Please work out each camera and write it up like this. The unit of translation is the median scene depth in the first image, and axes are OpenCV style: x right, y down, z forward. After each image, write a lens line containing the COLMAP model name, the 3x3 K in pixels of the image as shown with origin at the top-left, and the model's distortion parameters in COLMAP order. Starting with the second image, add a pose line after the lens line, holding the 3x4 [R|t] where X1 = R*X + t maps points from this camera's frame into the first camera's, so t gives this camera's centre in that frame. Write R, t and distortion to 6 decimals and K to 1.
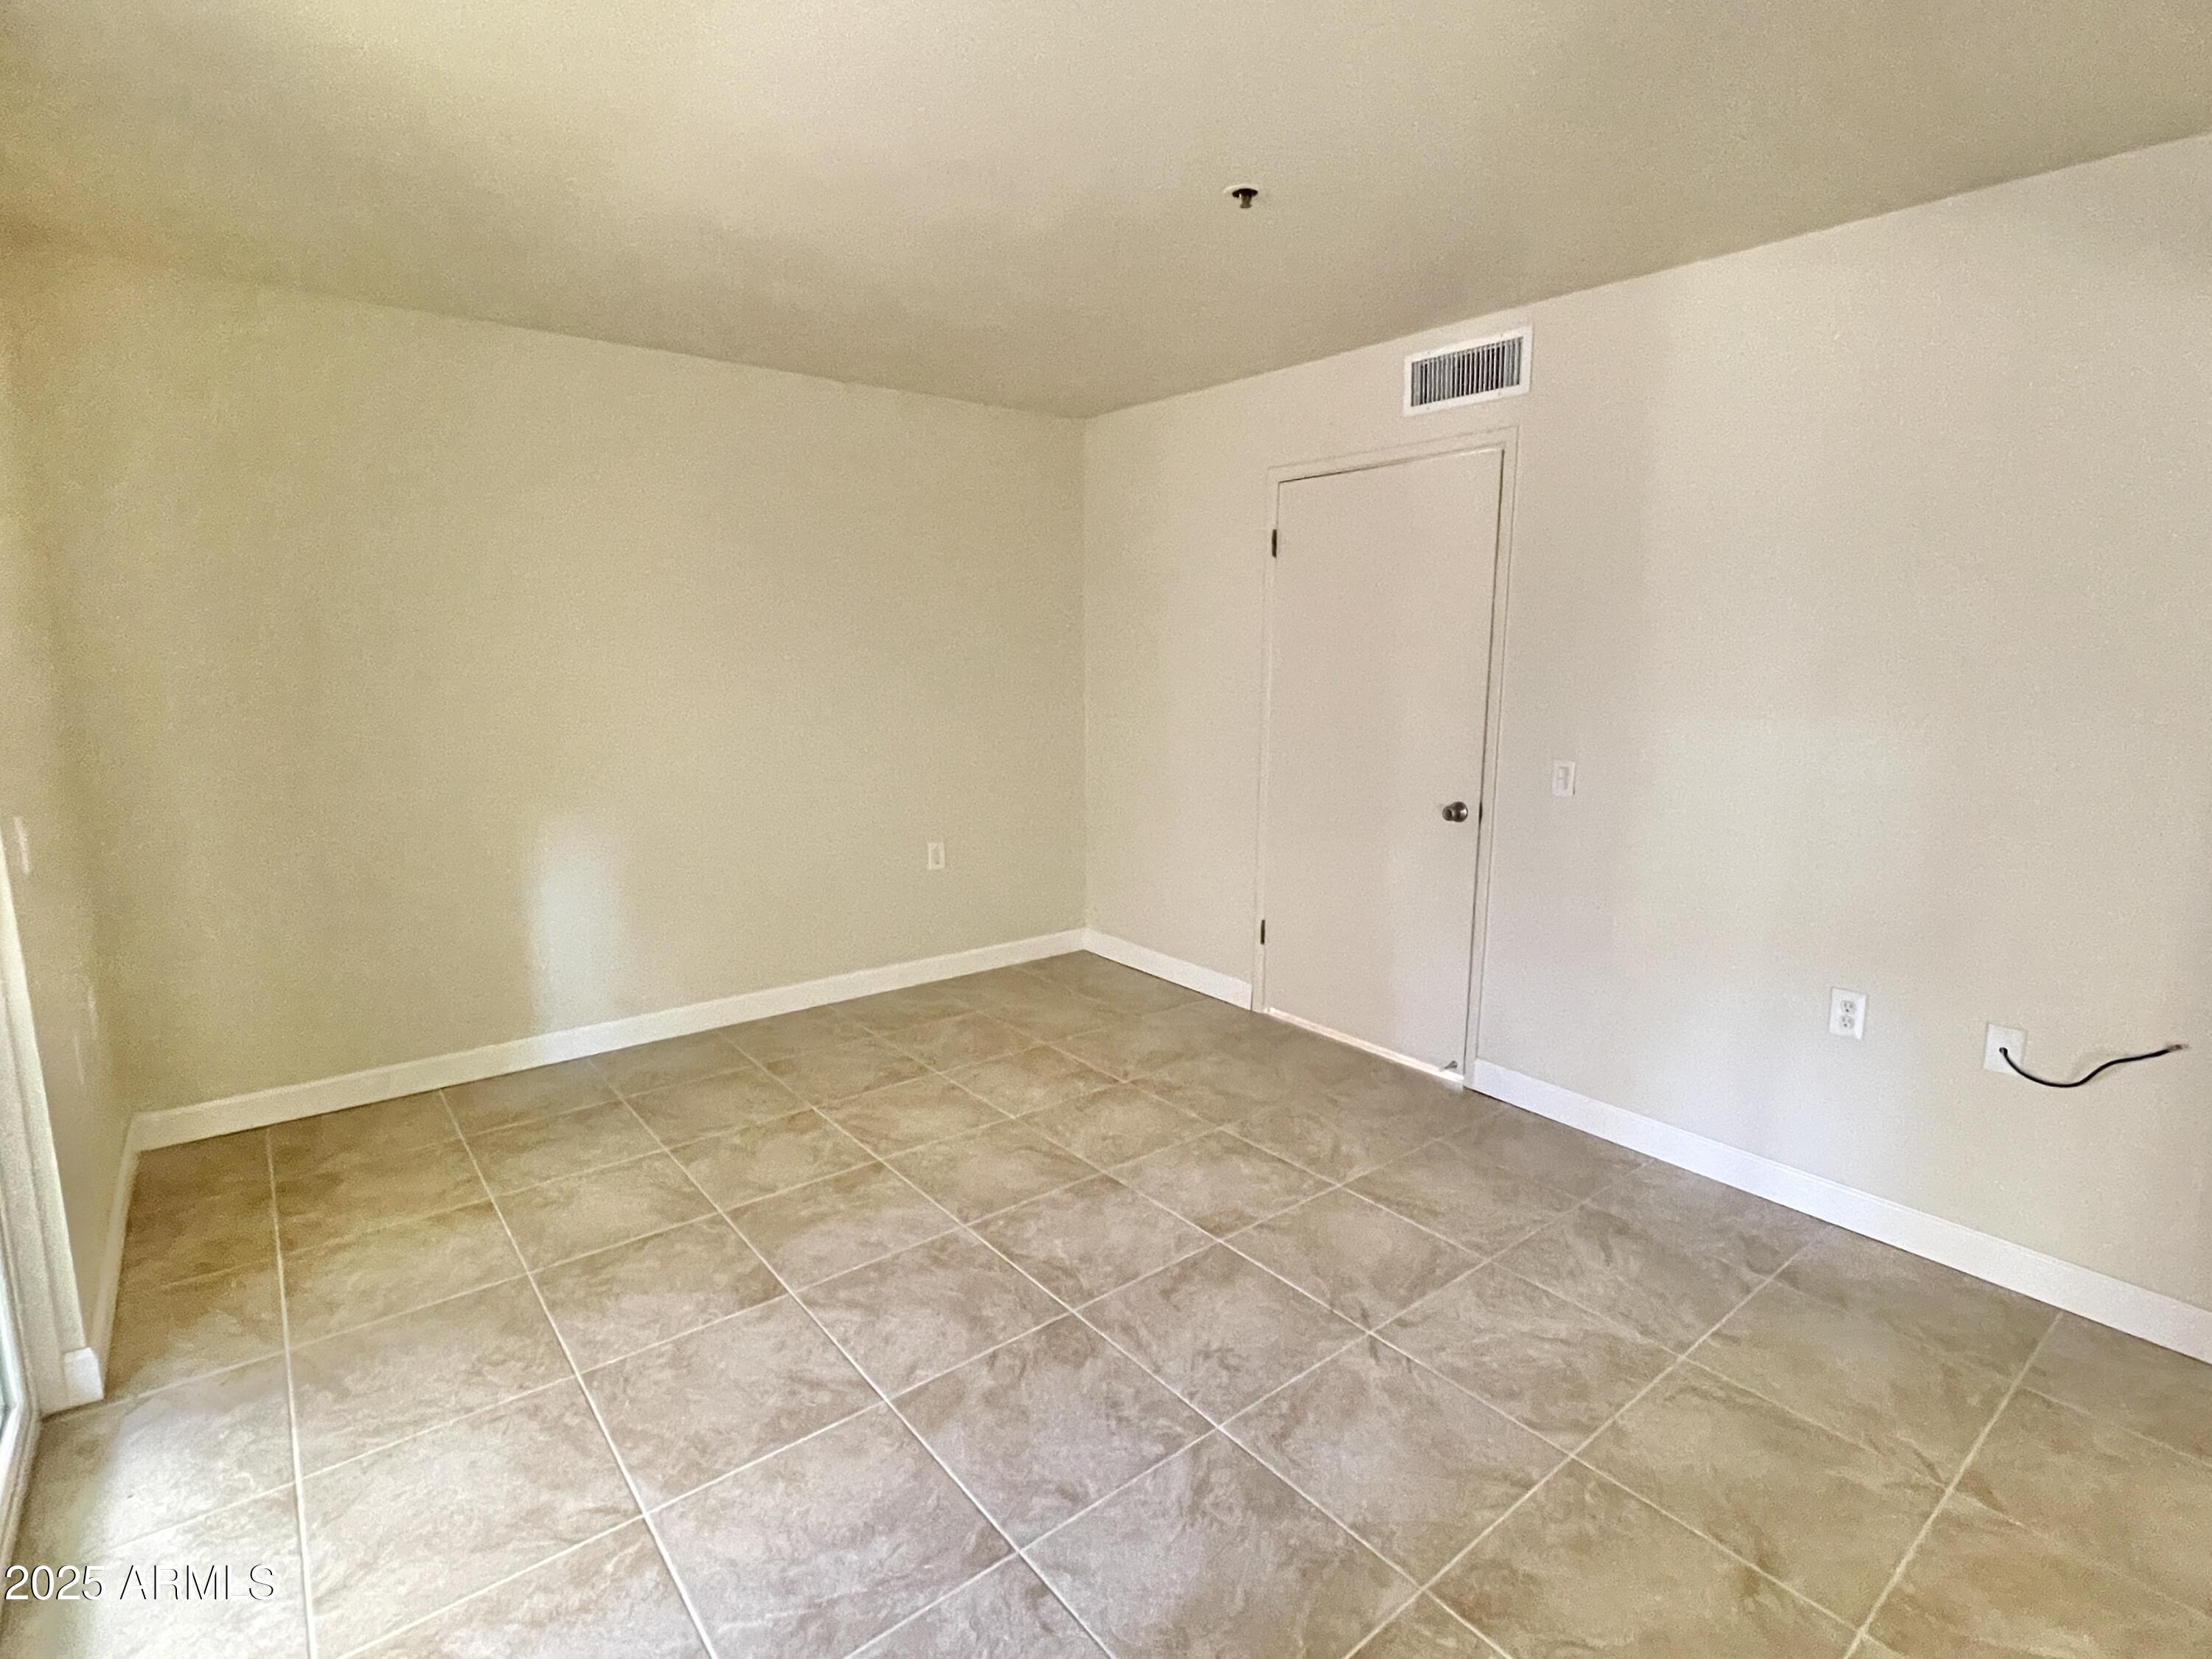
lens RADIAL K [[1083.4, 0, 1101.1], [0, 1083.4, 824.1], [0, 0, 1]] dist [-0.010163, 0.001872]
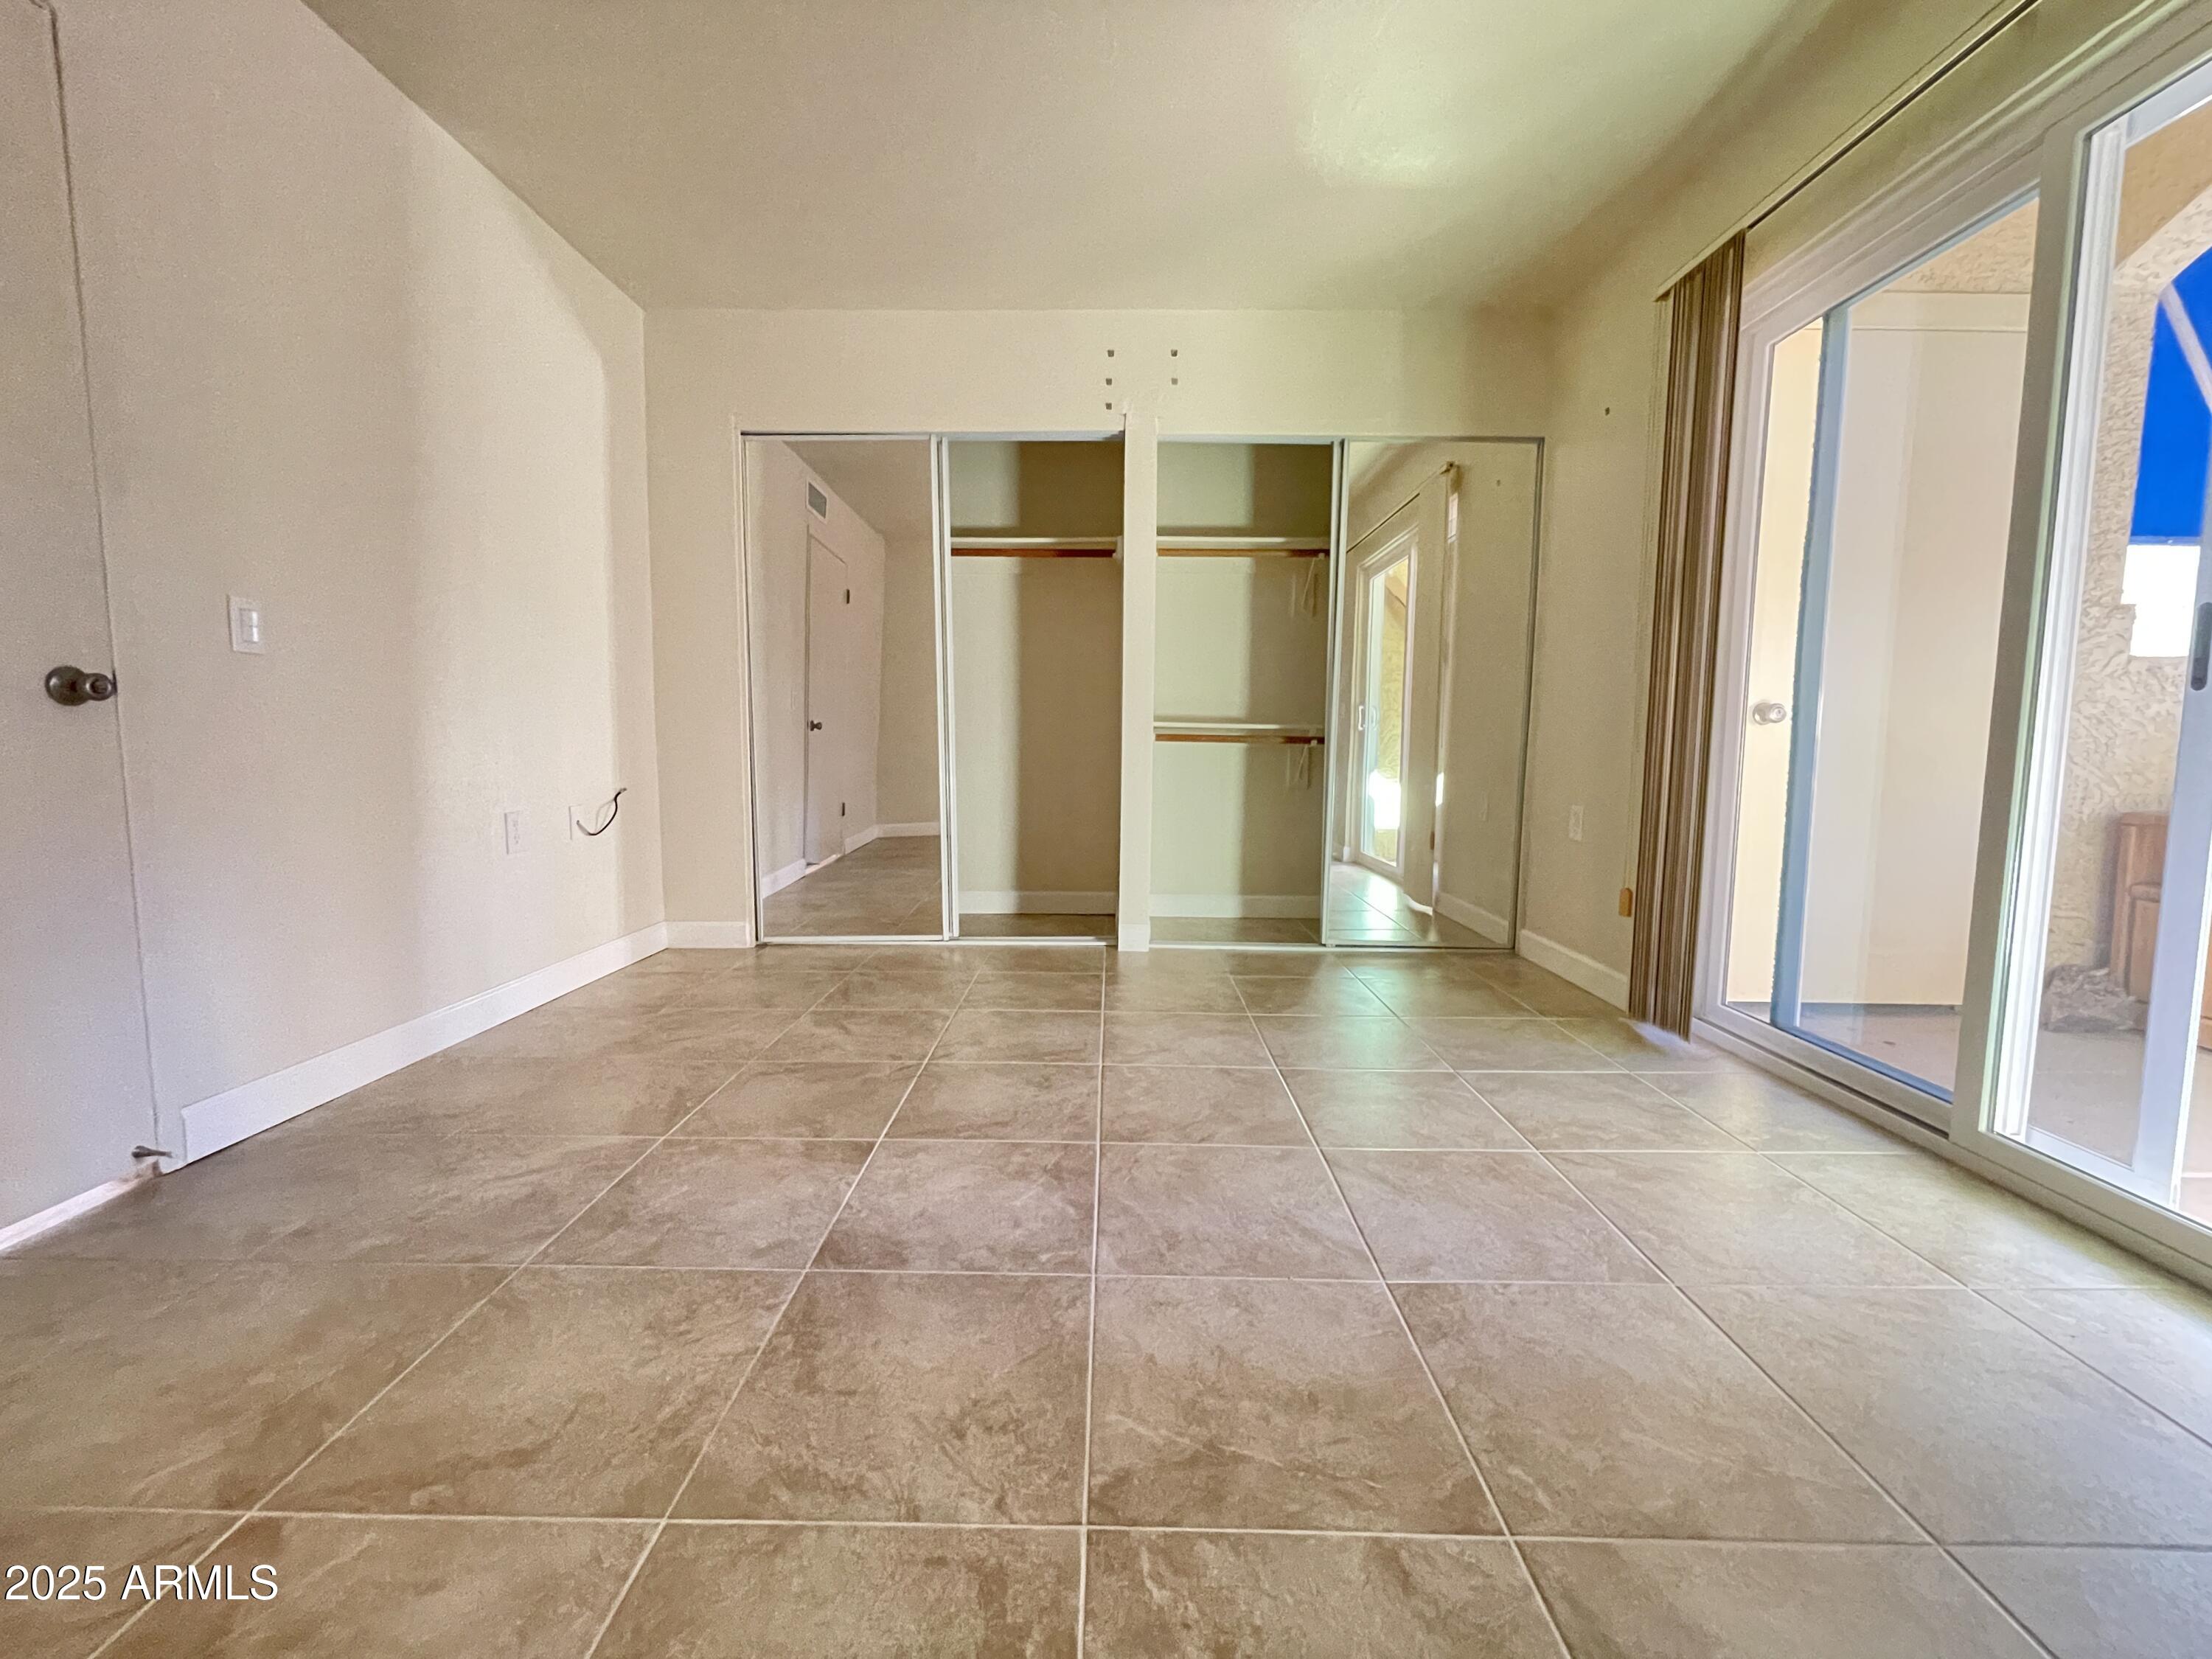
lens RADIAL K [[898.6, 0, 1097.2], [0, 898.6, 827.1], [0, 0, 1]] dist [-0.004175, 0.000561]
pose [[-0.770911, -0.073867, 0.632645, -0.529908], [0.093468, 0.969381, 0.227080, 0.004375], [-0.630047, 0.234190, -0.740402, 1.601909]]
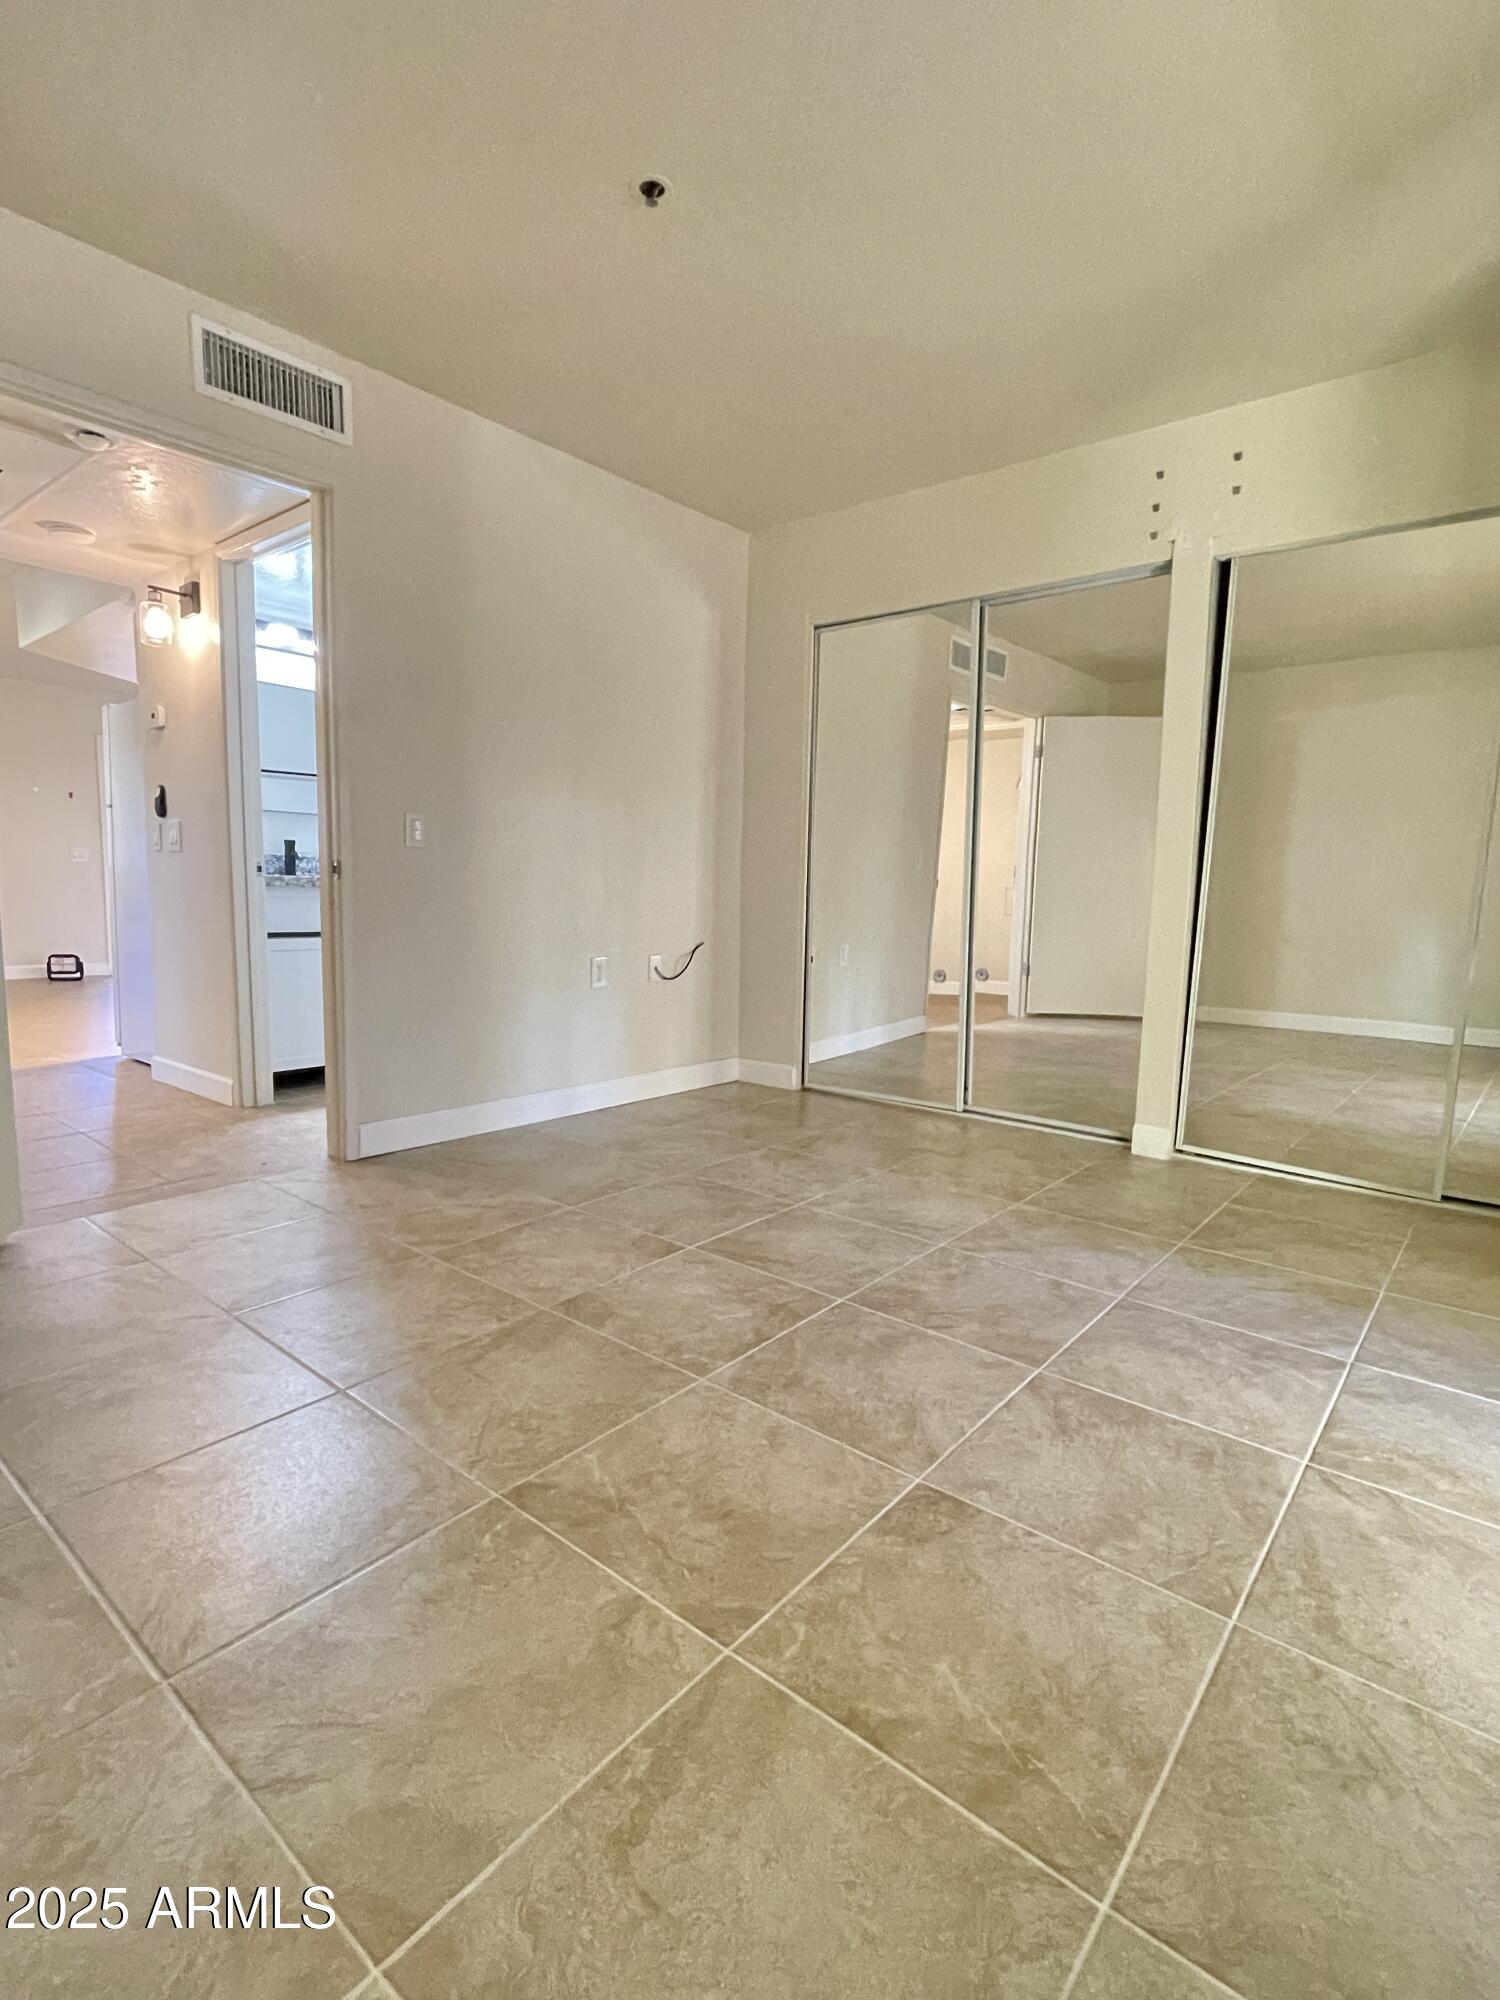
lens RADIAL K [[979.5, 0, 745.4], [0, 979.5, 994.4], [0, 0, 1]] dist [-0.010163, 0.001872]
pose [[-0.200185, -0.121461, 0.972200, -0.902518], [0.140134, 0.978534, 0.151107, 0.024717], [-0.969685, 0.166488, -0.178867, 1.268728]]
